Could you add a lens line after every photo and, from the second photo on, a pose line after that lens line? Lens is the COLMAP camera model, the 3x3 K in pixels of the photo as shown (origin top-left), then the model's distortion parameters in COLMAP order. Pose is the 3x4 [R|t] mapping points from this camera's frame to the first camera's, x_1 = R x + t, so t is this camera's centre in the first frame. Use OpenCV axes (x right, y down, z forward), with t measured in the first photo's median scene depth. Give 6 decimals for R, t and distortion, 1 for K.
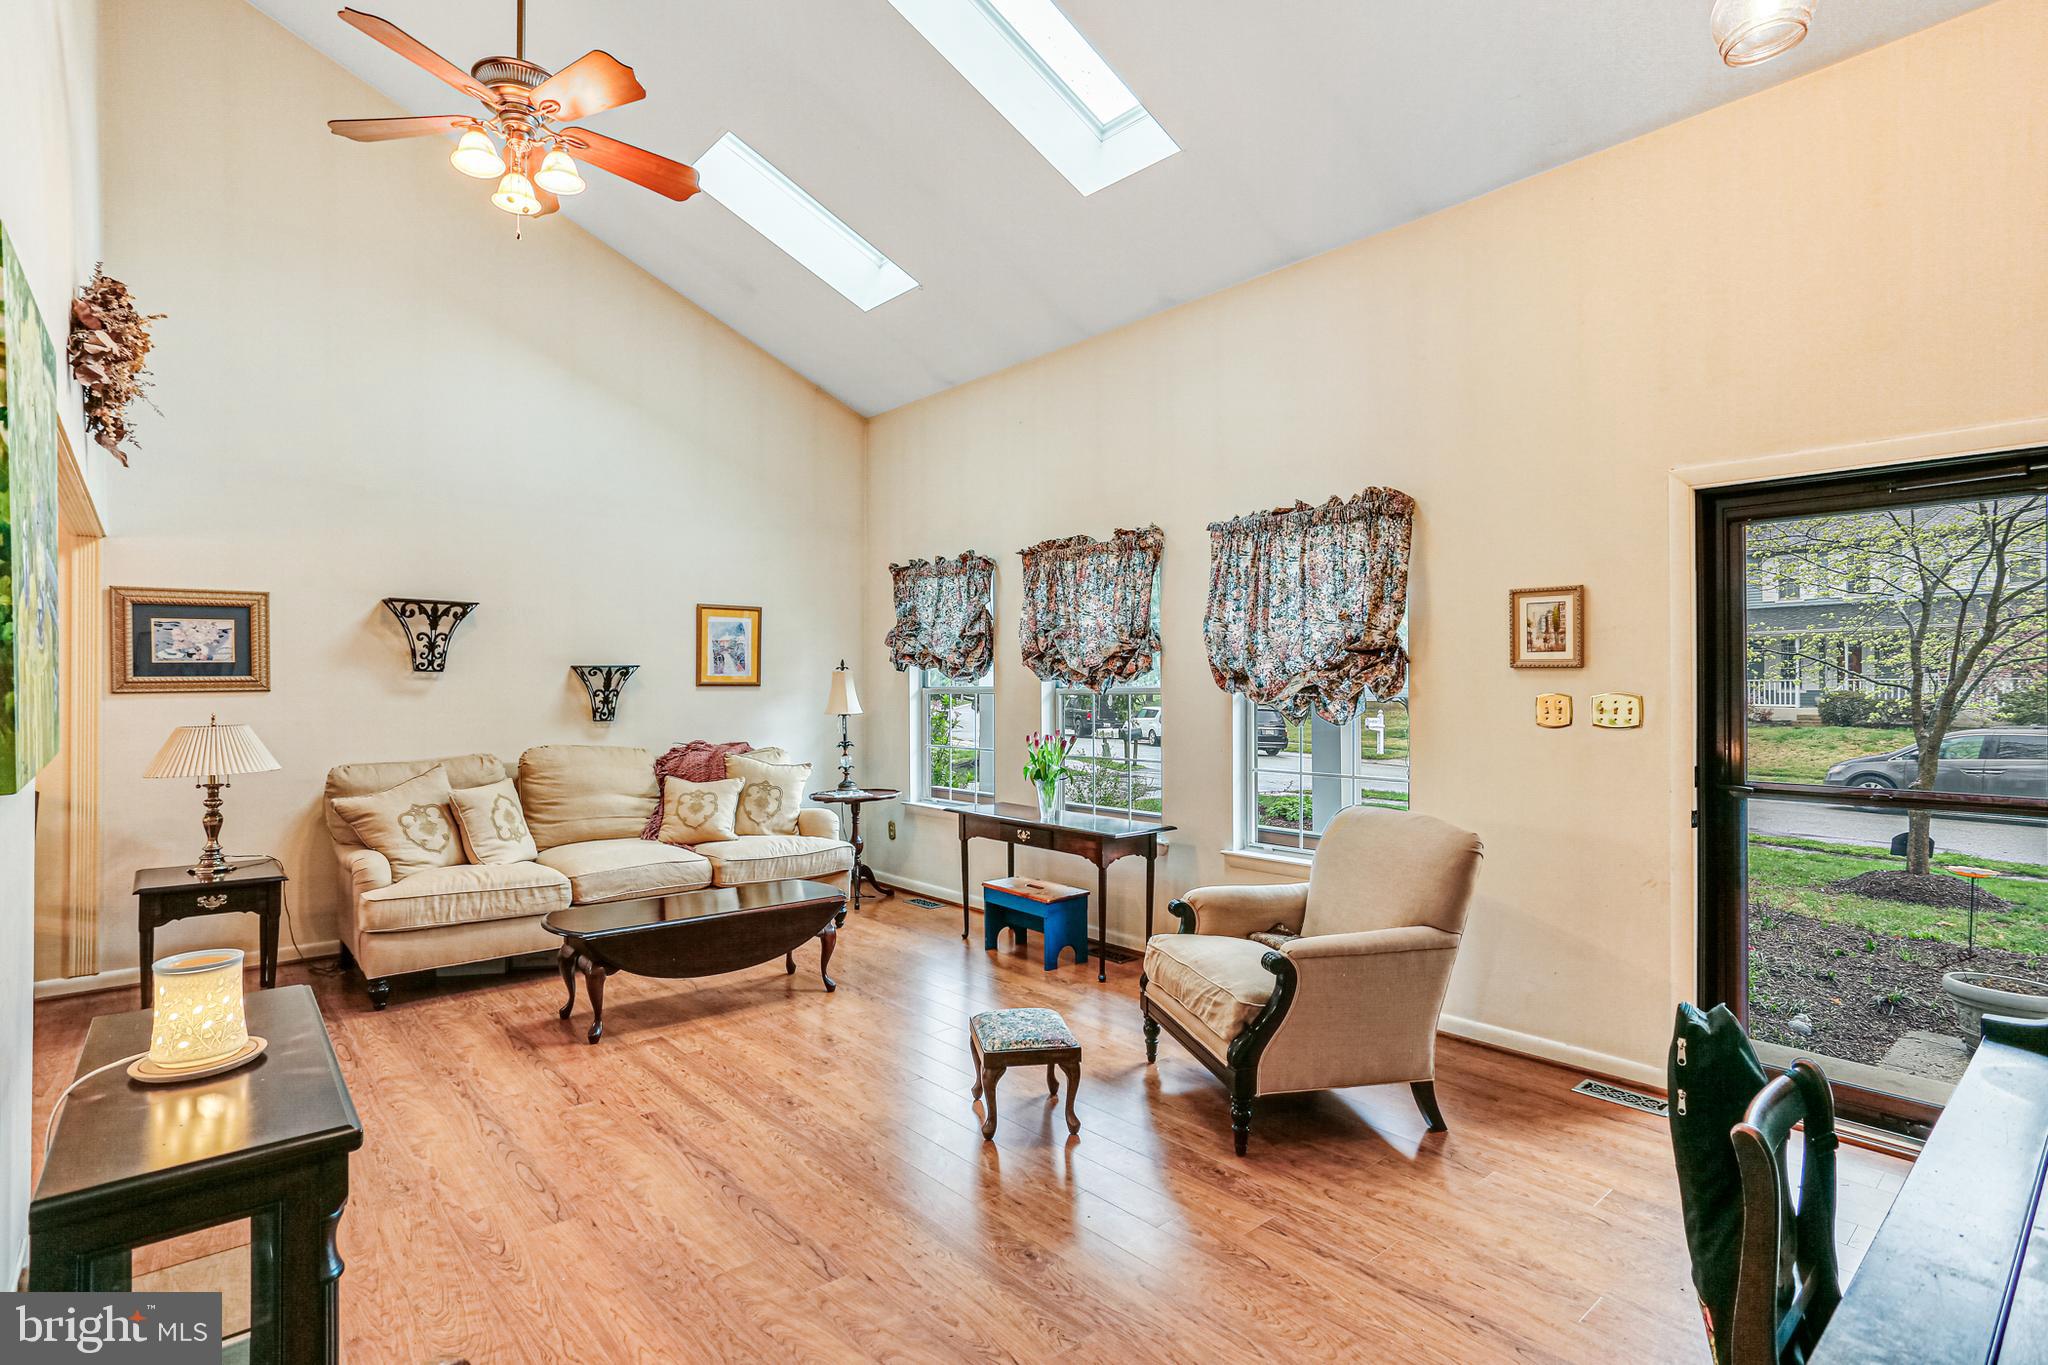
lens RADIAL K [[1002.7, 0, 1020.9], [0, 1002.7, 683.3], [0, 0, 1]] dist [-0.038950, 0.008148]
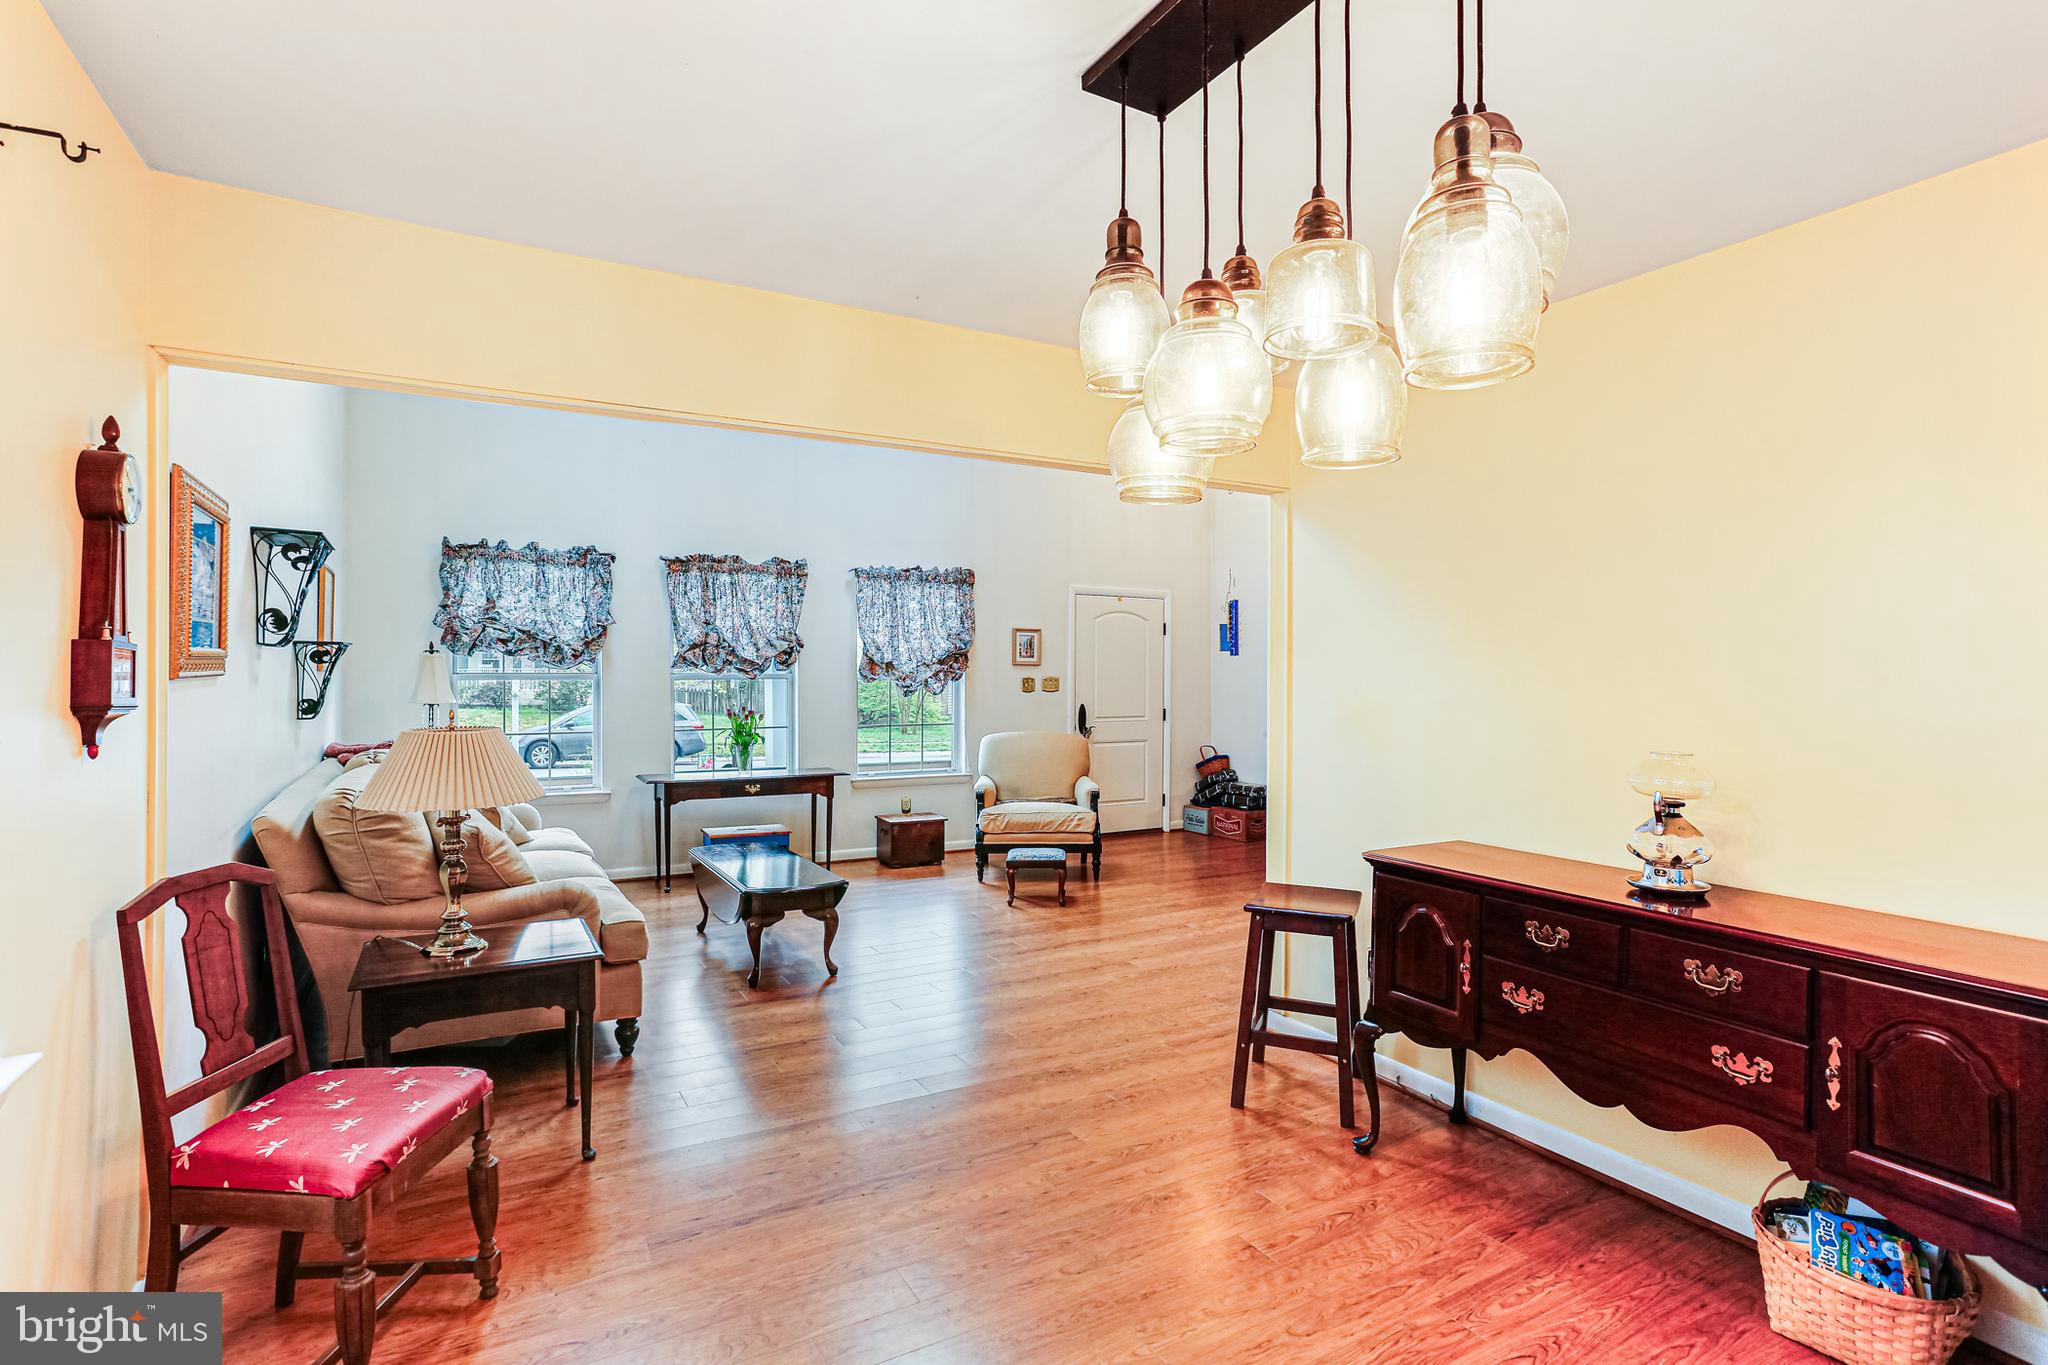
lens RADIAL K [[1002.7, 0, 1018.3], [0, 1002.7, 673.5], [0, 0, 1]] dist [-0.038950, 0.008148]
pose [[0.201724, 0.004312, 0.979433, -1.398728], [0.001771, 0.999987, -0.004767, 0.010908], [-0.979441, 0.002697, 0.201714, 0.498461]]
